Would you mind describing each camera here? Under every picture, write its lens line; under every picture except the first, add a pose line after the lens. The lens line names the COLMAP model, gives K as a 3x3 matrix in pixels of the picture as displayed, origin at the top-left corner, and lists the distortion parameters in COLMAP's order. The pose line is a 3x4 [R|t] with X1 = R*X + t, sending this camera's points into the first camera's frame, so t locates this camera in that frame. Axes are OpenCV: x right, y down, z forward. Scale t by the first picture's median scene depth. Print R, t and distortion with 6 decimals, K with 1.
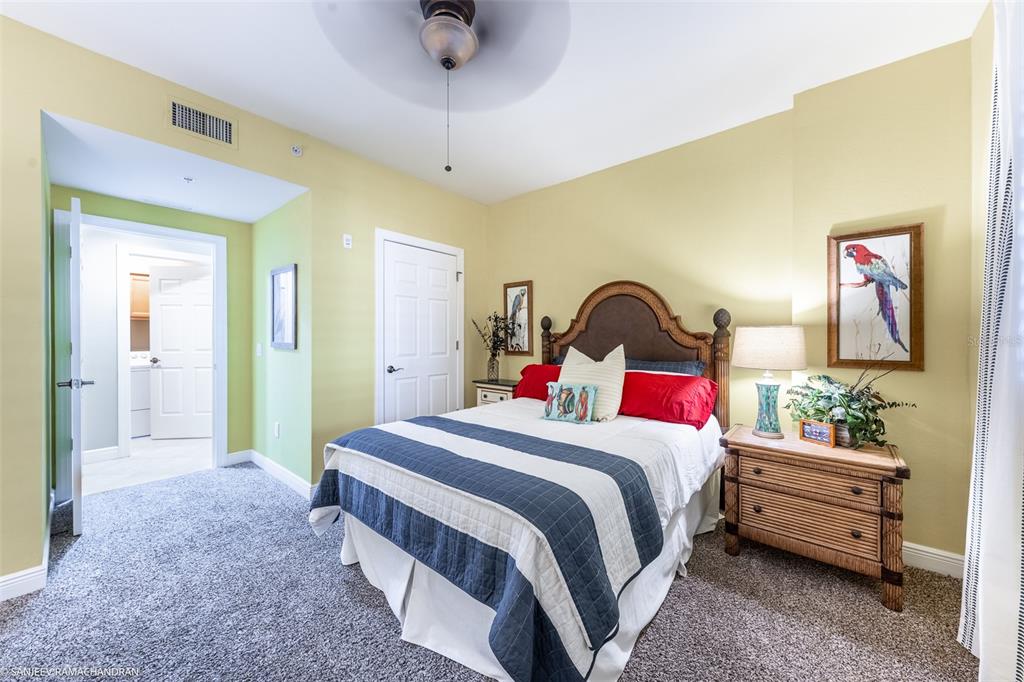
lens RADIAL K [[348.9, 0, 512.3], [0, 348.9, 344.2], [0, 0, 1]] dist [0.014815, -0.004792]
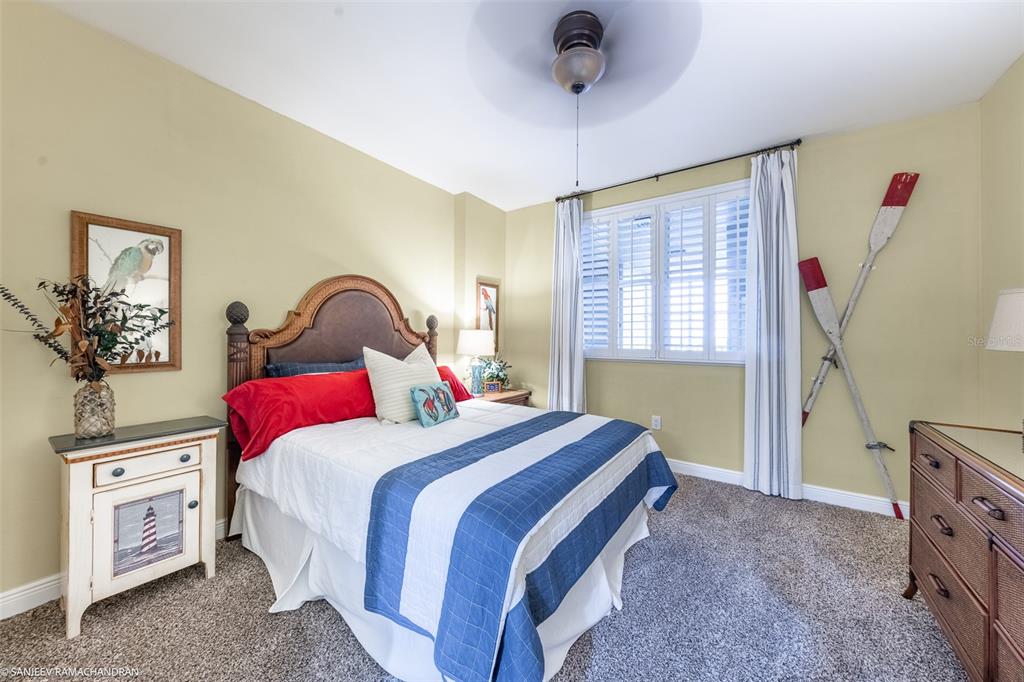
lens RADIAL K [[348.9, 0, 512.3], [0, 348.9, 344.2], [0, 0, 1]] dist [0.014815, -0.004792]
pose [[-0.046363, -0.016656, 0.998786, -0.679214], [0.022394, 0.999592, 0.017709, -0.006444], [-0.998674, 0.023187, -0.045971, 0.683343]]
